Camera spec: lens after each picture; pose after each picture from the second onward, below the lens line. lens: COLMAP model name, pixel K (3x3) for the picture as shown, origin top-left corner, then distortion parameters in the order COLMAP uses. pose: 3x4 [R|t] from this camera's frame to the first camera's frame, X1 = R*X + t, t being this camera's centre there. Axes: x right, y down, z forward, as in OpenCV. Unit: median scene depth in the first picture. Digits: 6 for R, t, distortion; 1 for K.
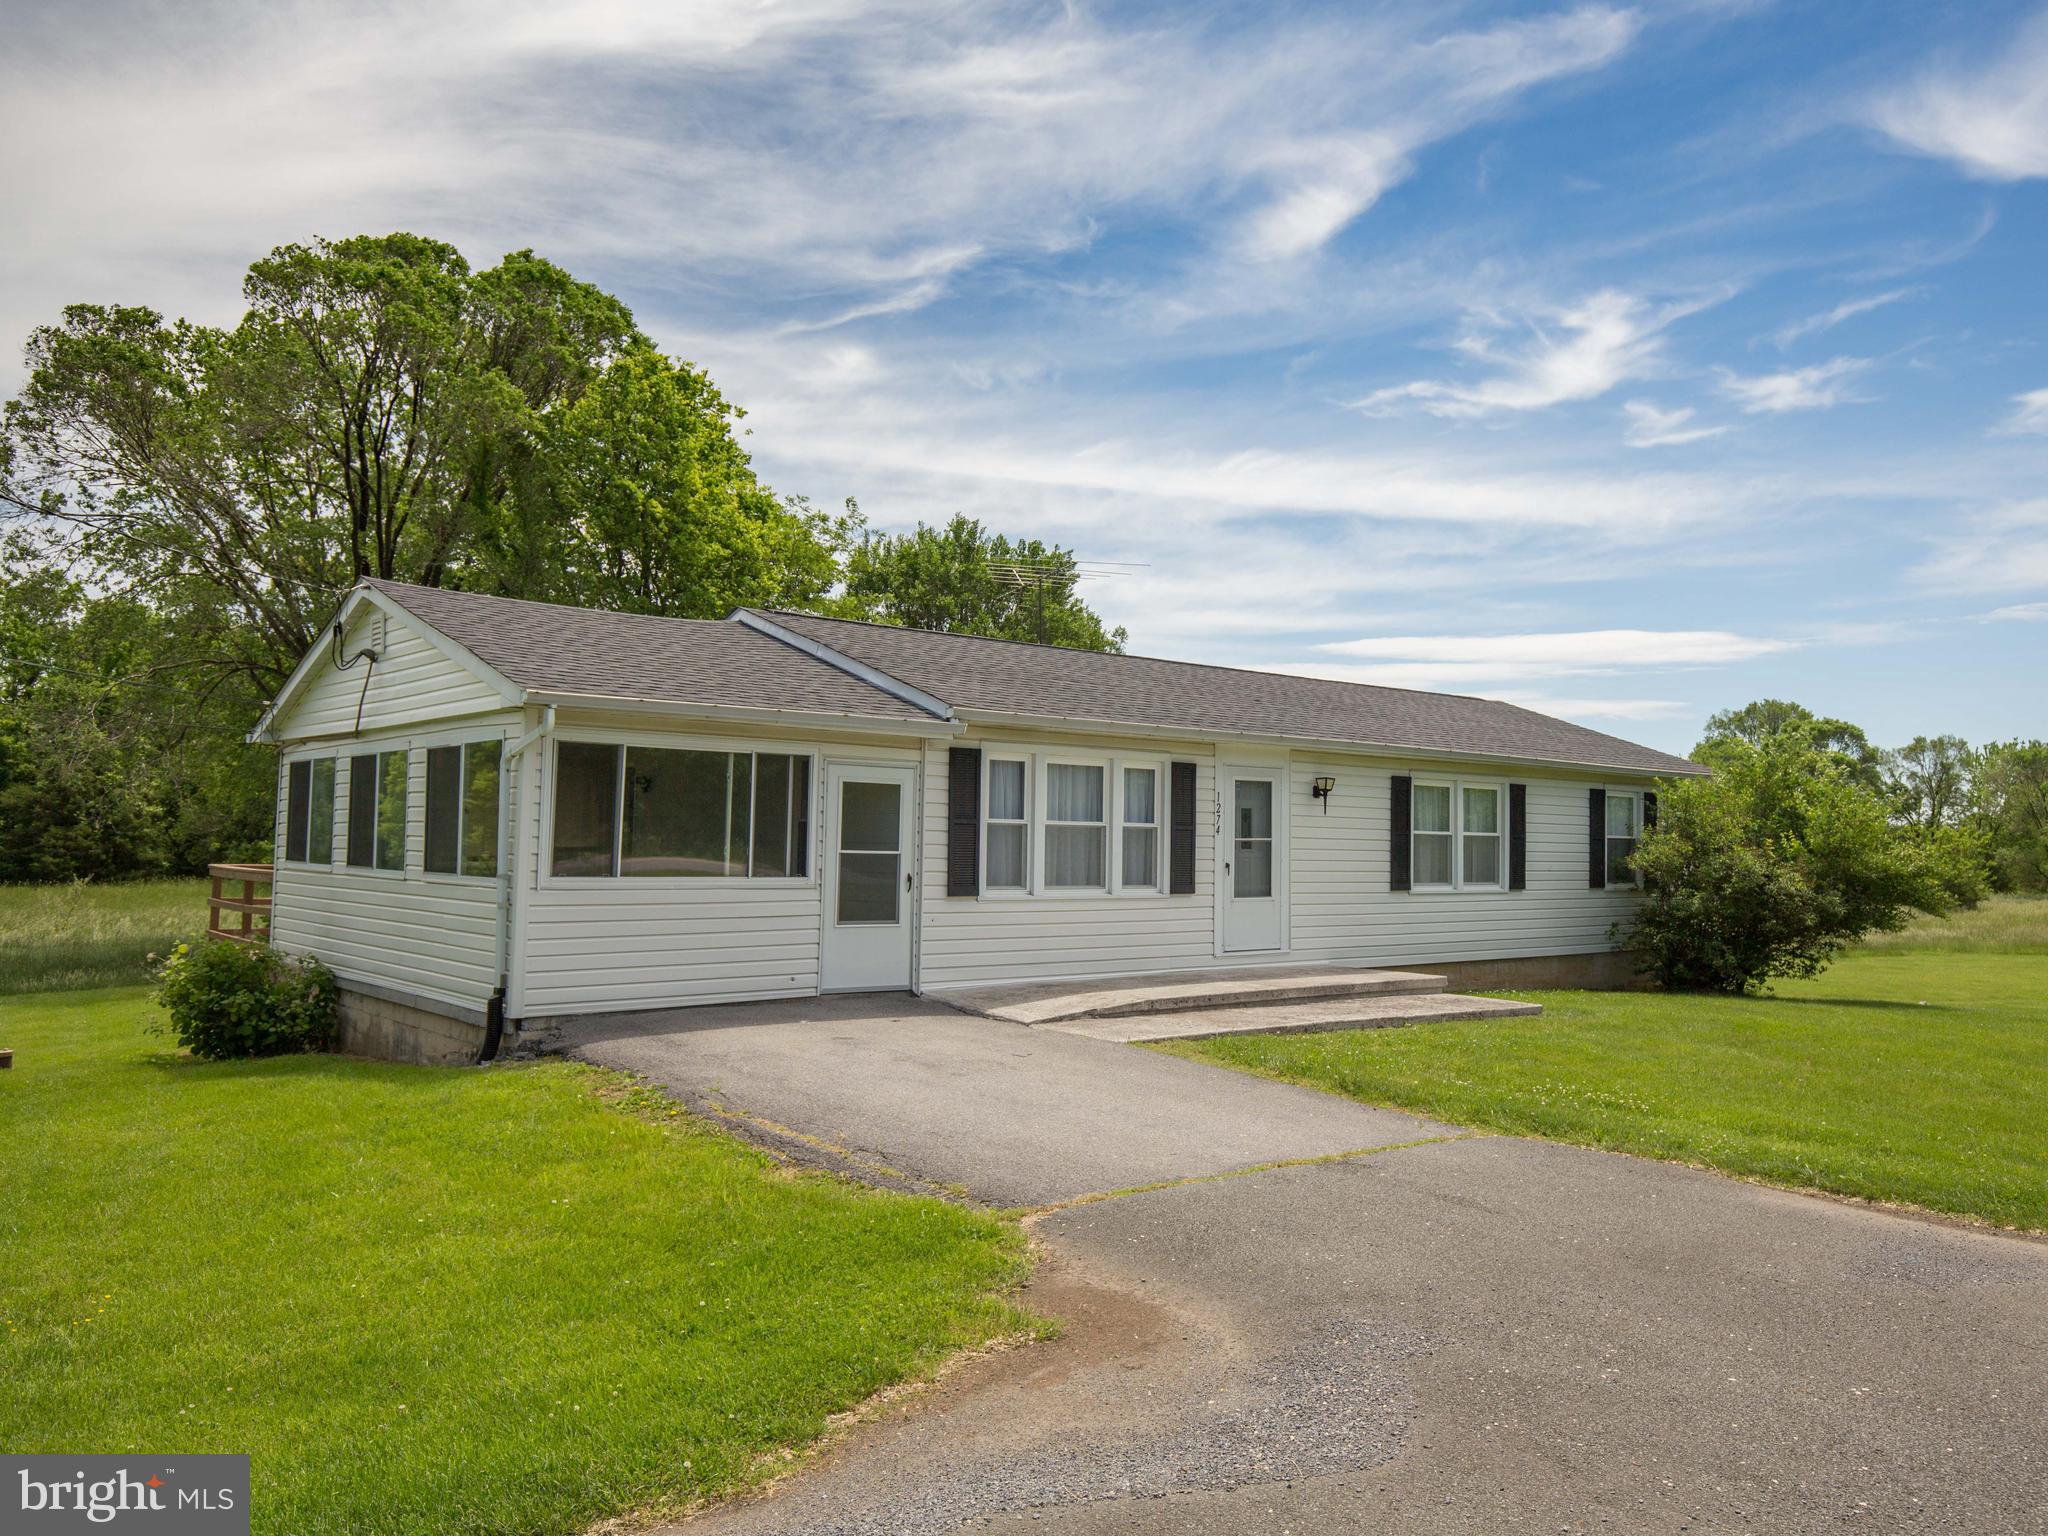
lens RADIAL K [[1447.6, 0, 1015.4], [0, 1447.6, 774.7], [0, 0, 1]] dist [-0.008788, -0.009522]
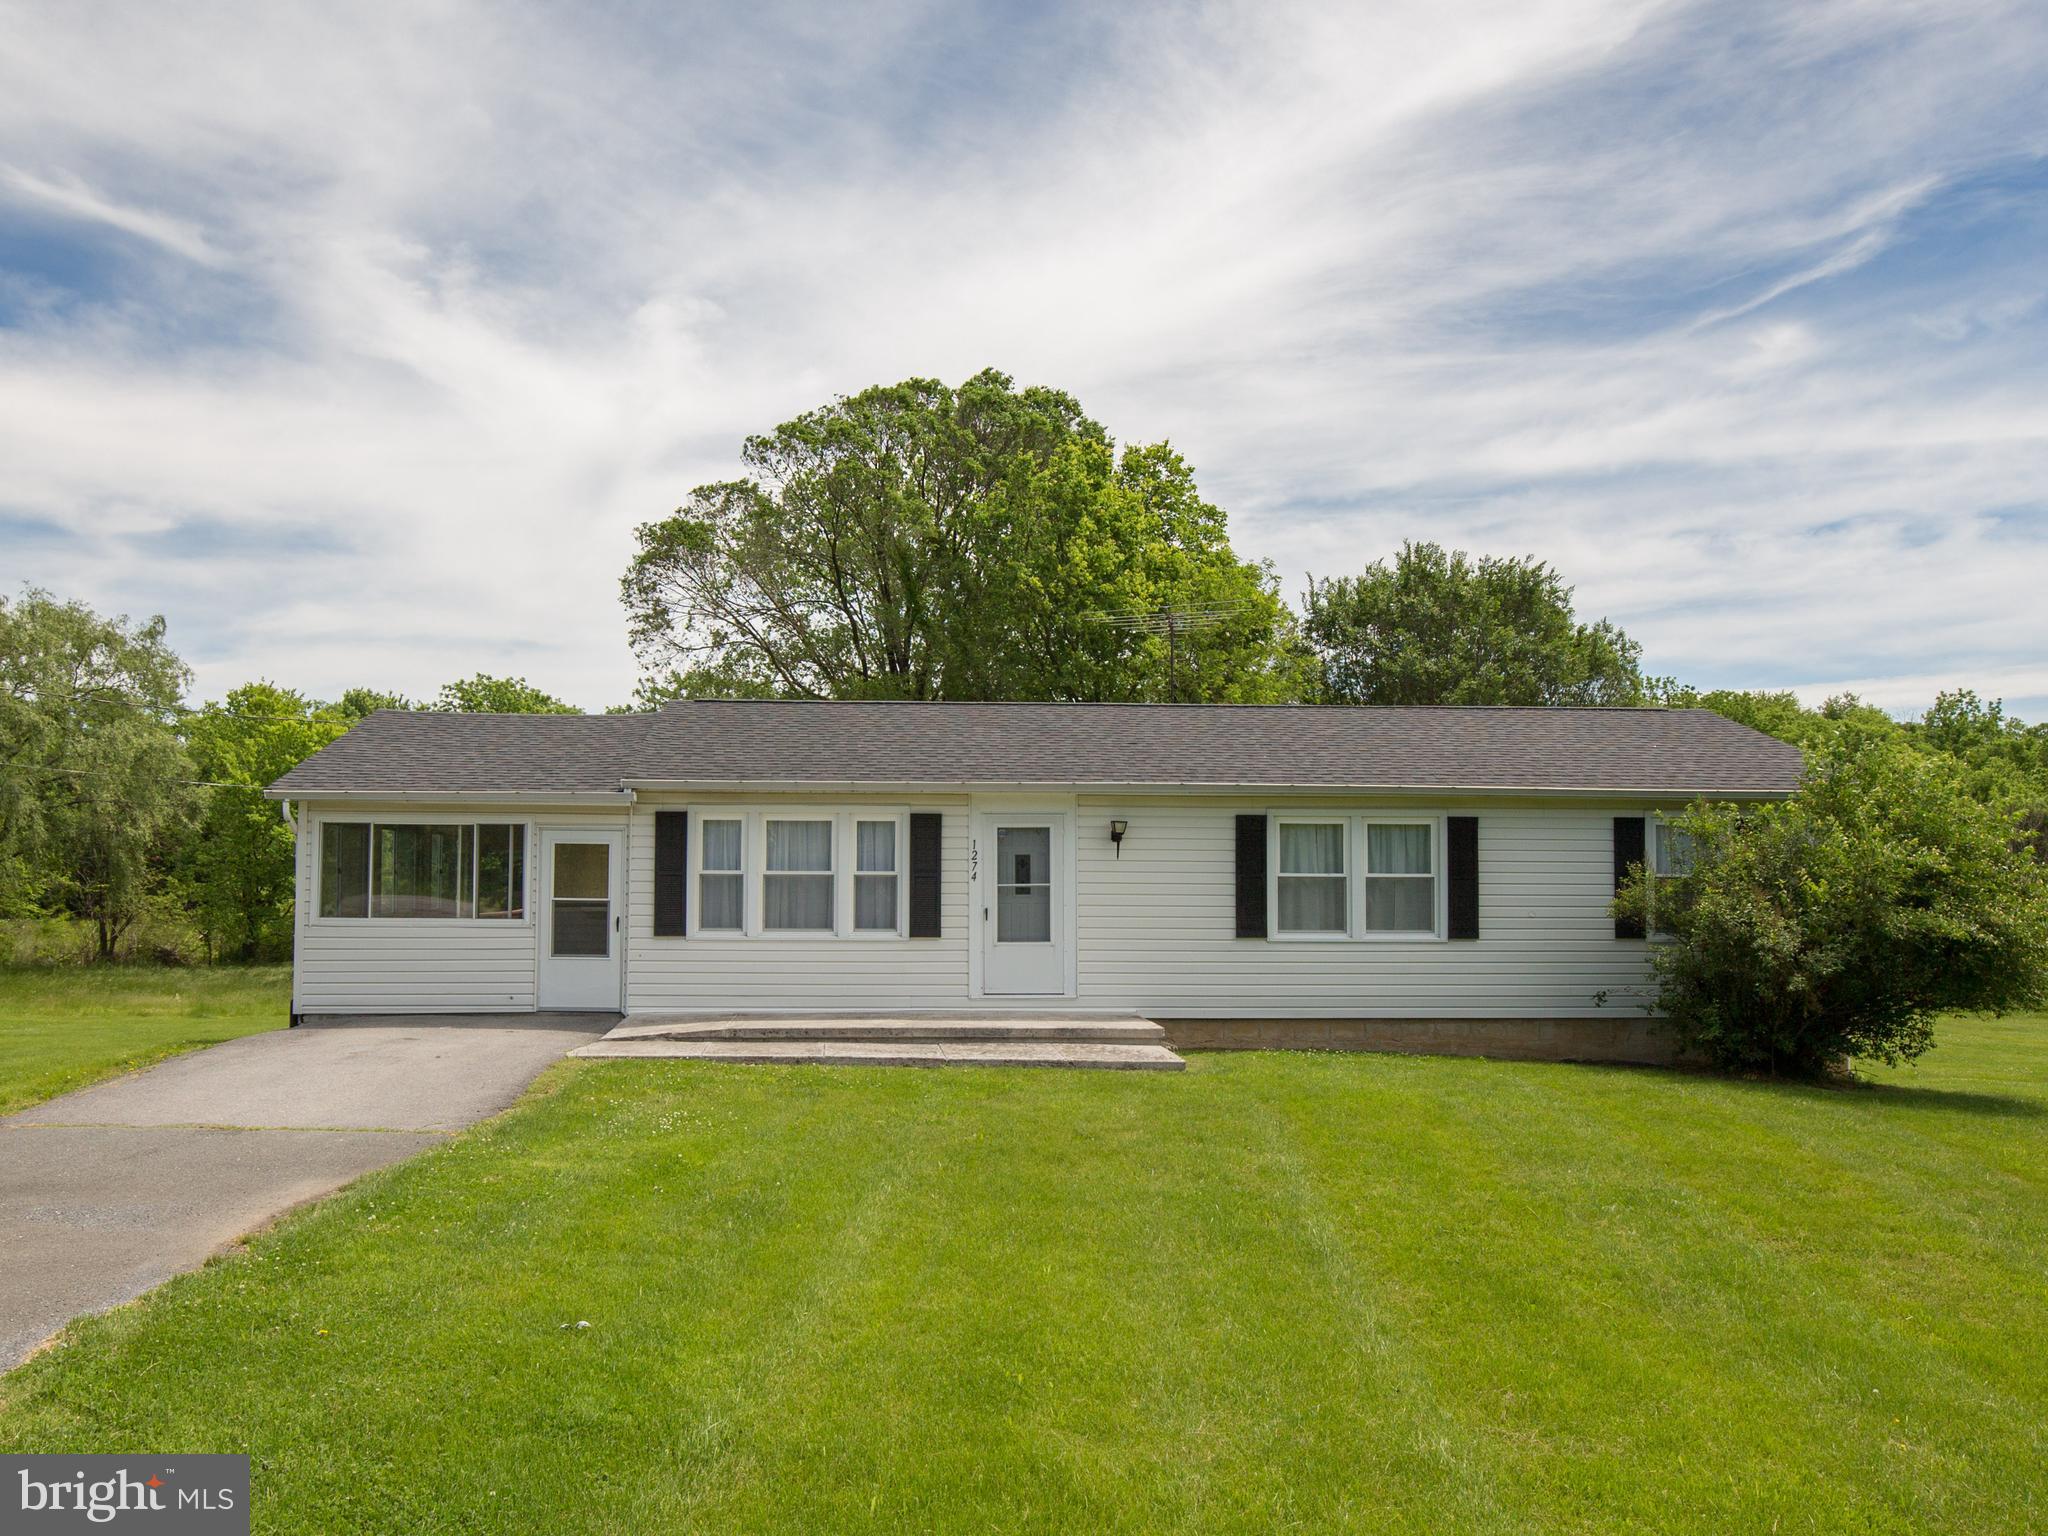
lens RADIAL K [[1447.6, 0, 1008.3], [0, 1447.6, 777.8], [0, 0, 1]] dist [-0.008788, -0.009522]
pose [[0.811886, -0.050698, -0.581610, 0.772078], [0.035554, 0.998667, -0.037420, 0.007317], [0.582732, 0.009703, 0.812606, 0.166175]]
